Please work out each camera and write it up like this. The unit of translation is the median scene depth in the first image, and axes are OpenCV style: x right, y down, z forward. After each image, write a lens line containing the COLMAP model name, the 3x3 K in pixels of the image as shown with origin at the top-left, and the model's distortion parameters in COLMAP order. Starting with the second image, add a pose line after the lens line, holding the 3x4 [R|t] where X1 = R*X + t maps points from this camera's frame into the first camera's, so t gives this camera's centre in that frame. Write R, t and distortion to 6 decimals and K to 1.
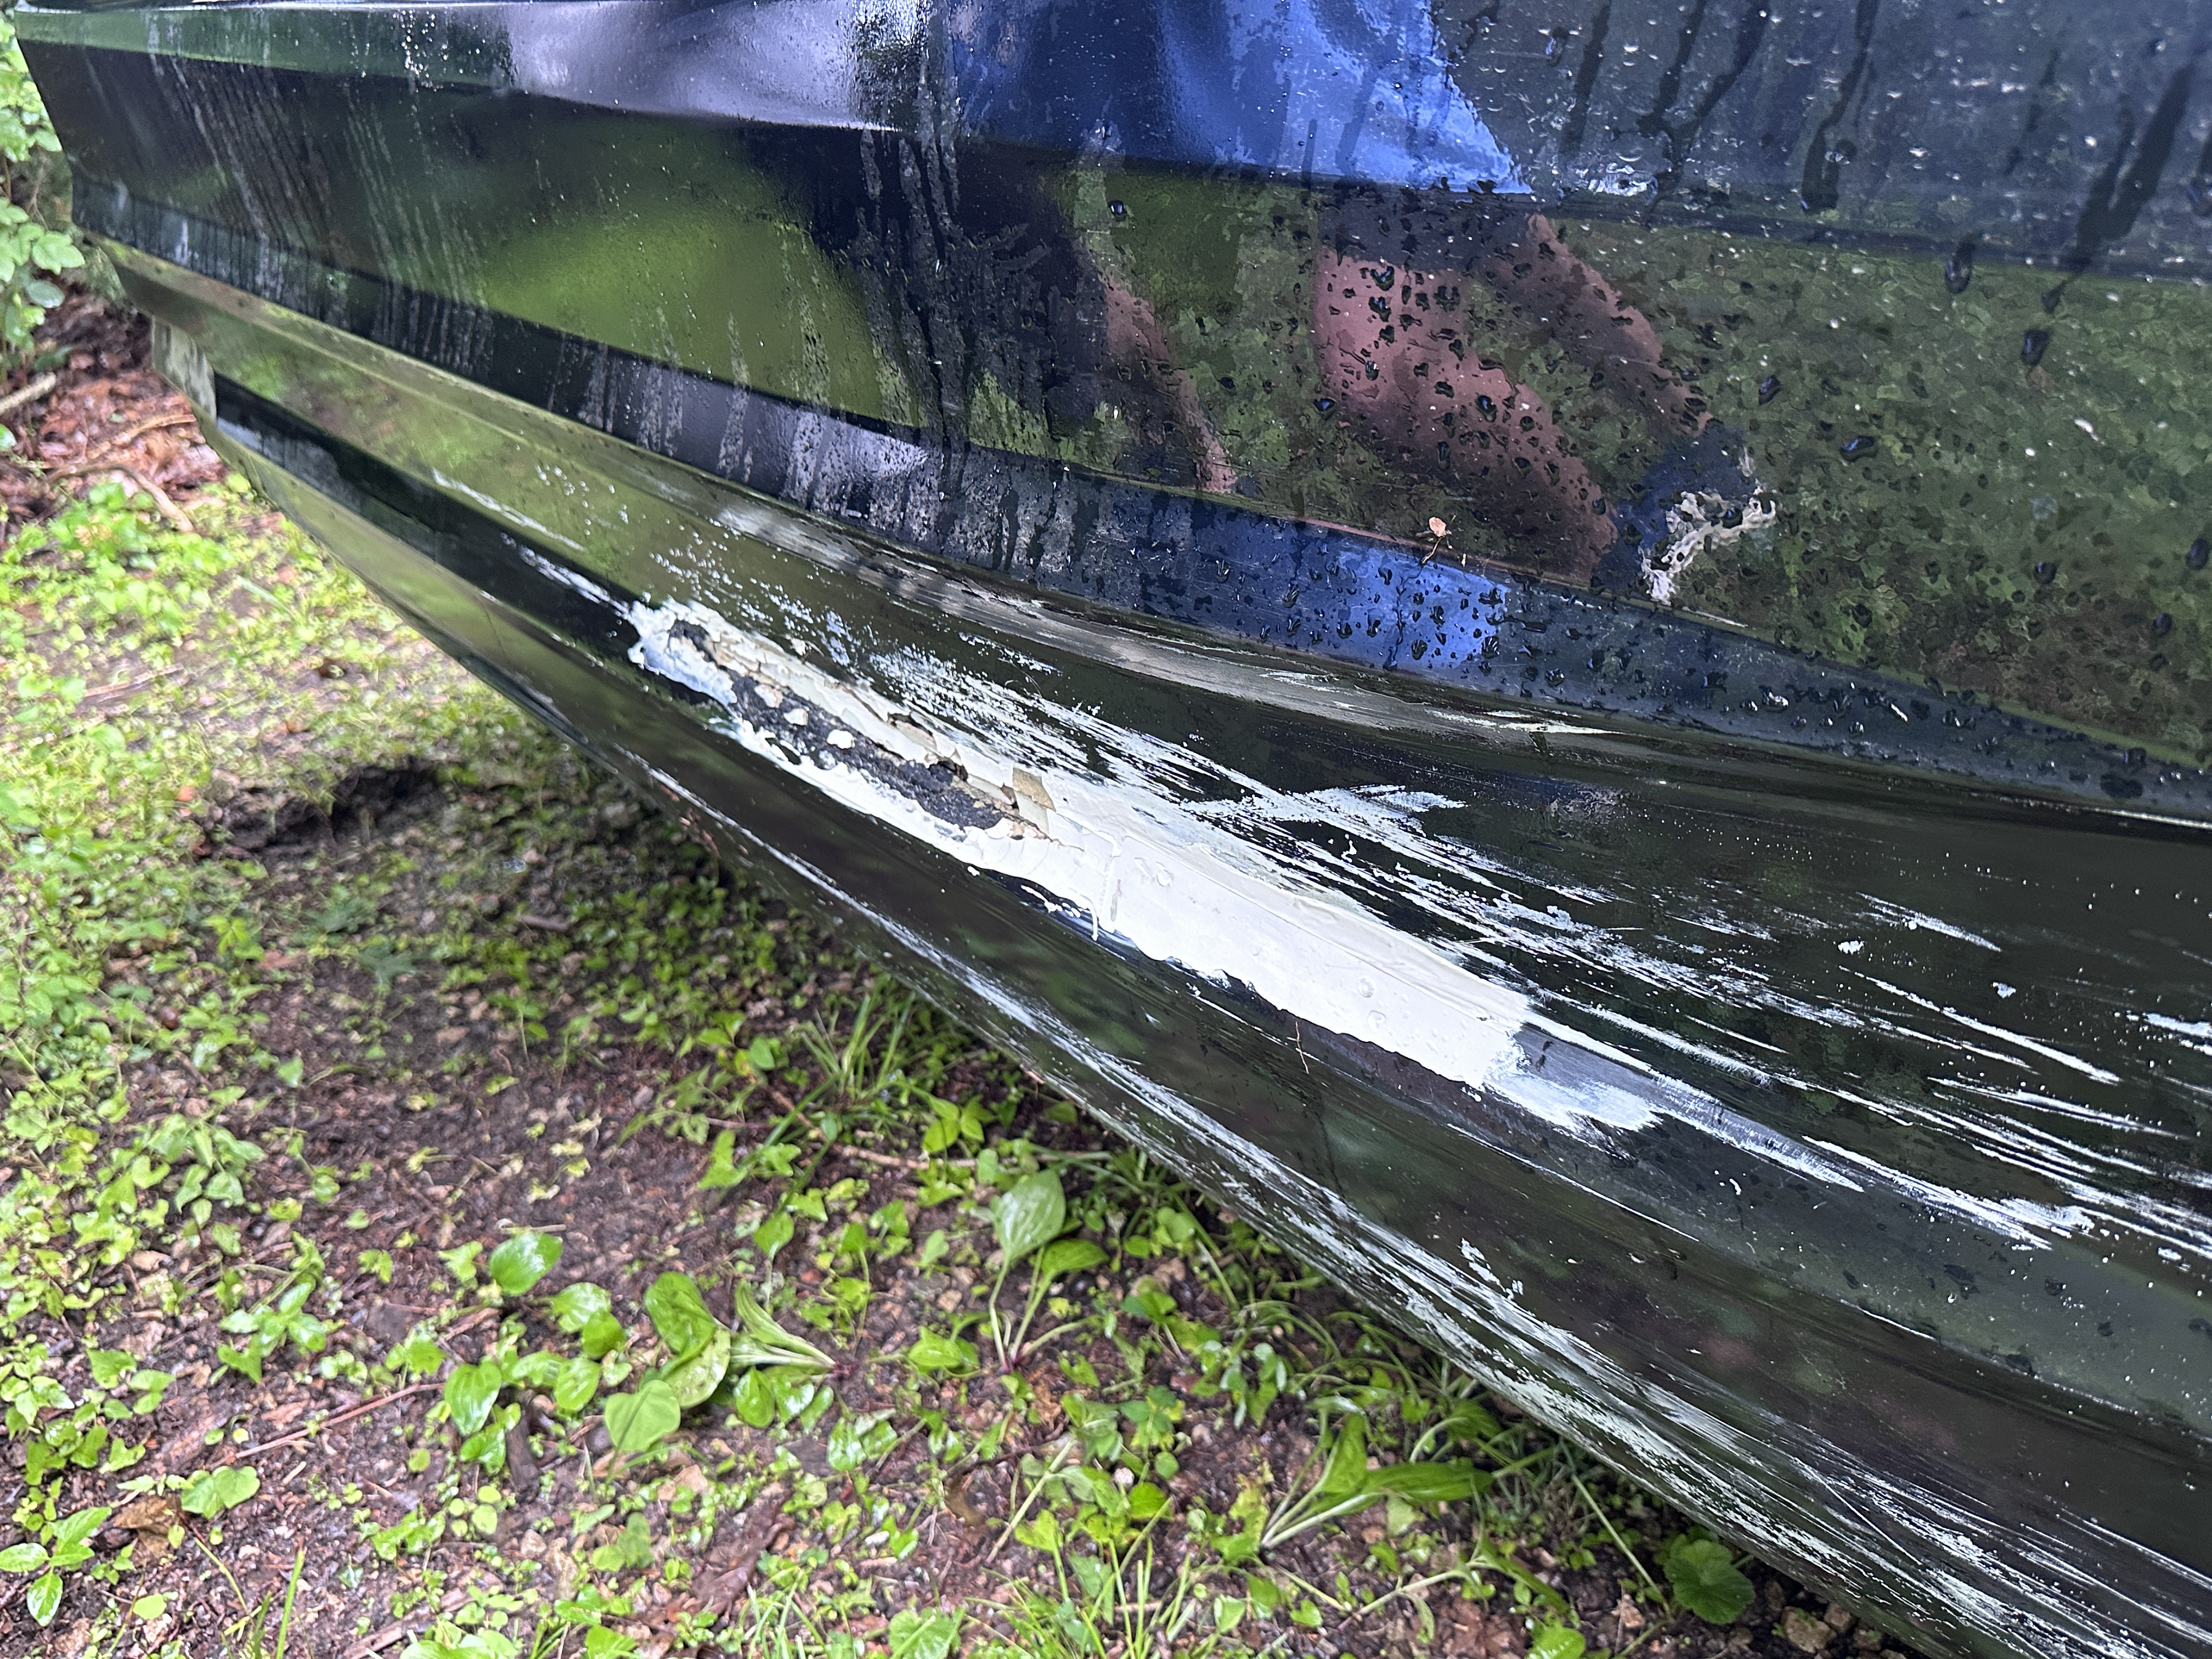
lens RADIAL K [[1650.1, 0, 1110.7], [0, 1650.1, 837.7], [0, 0, 1]] dist [0.081848, -0.100702]
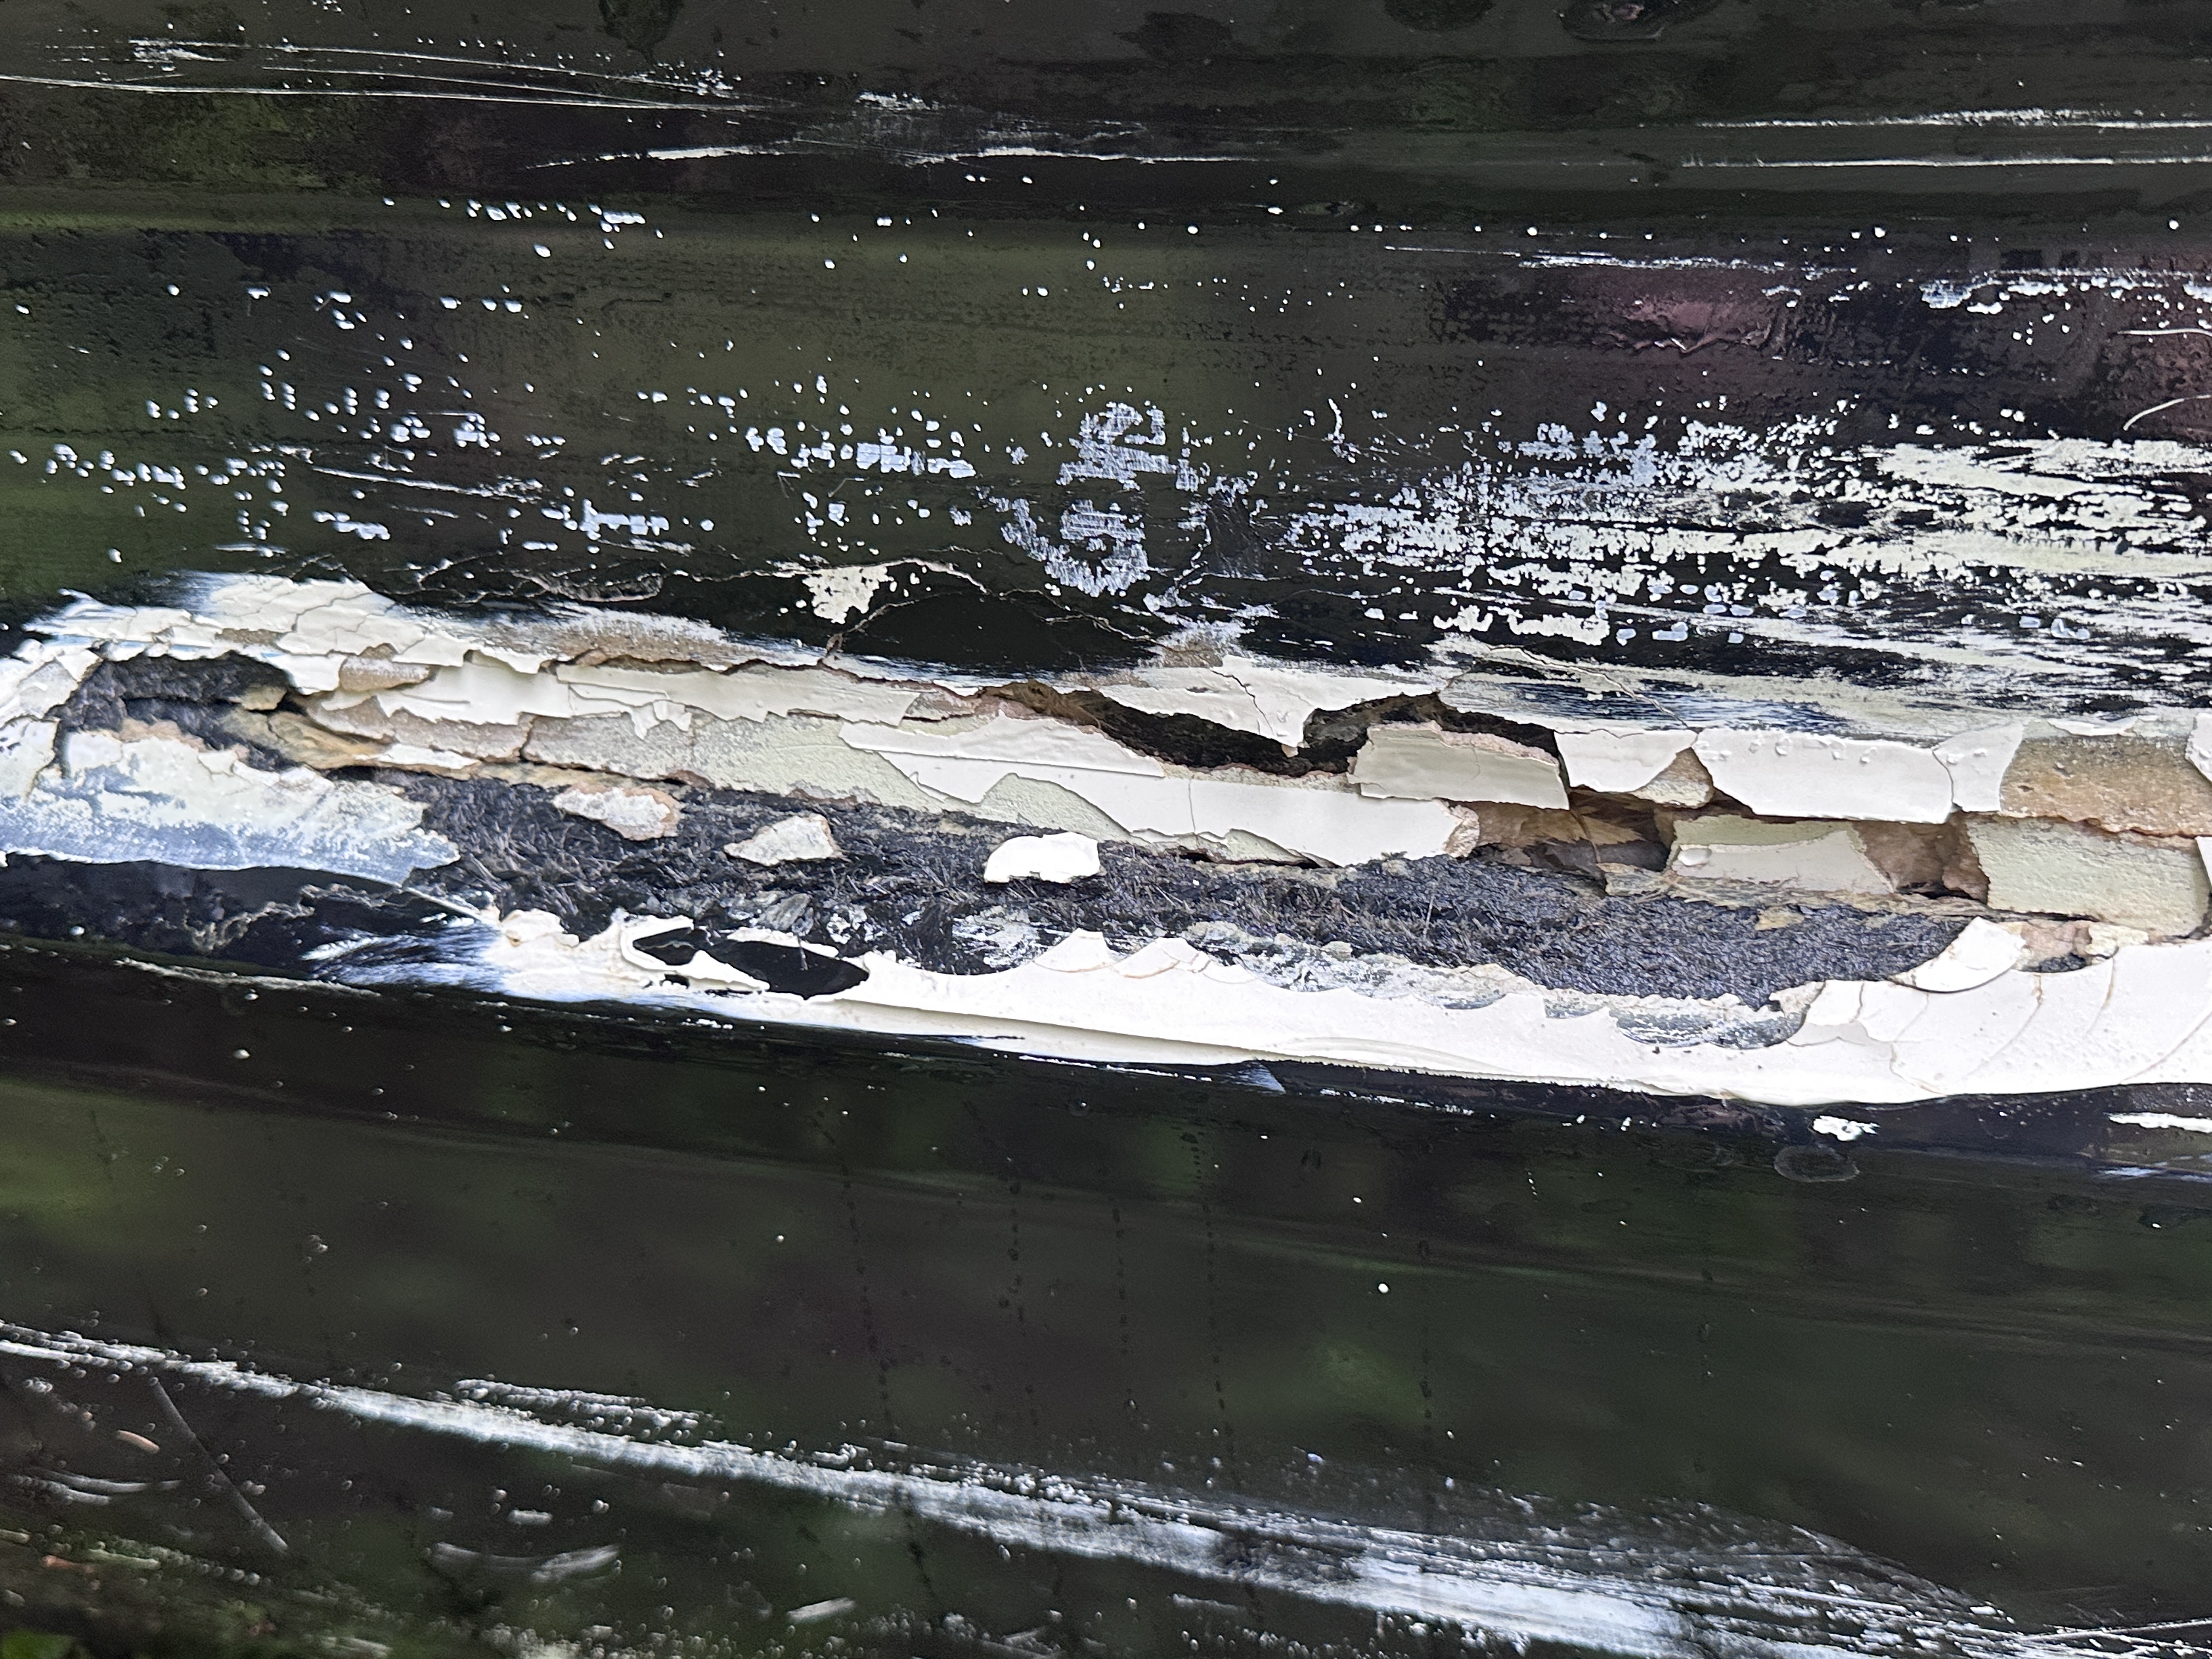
lens RADIAL K [[2151.9, 0, 1106.8], [0, 2151.9, 840.4], [0, 0, 1]] dist [0.018501, 0.000000]
pose [[0.829727, -0.086172, 0.551478, -0.416504], [0.211922, 0.962664, -0.168424, 0.007737], [-0.516375, 0.256616, 0.817010, 0.738268]]
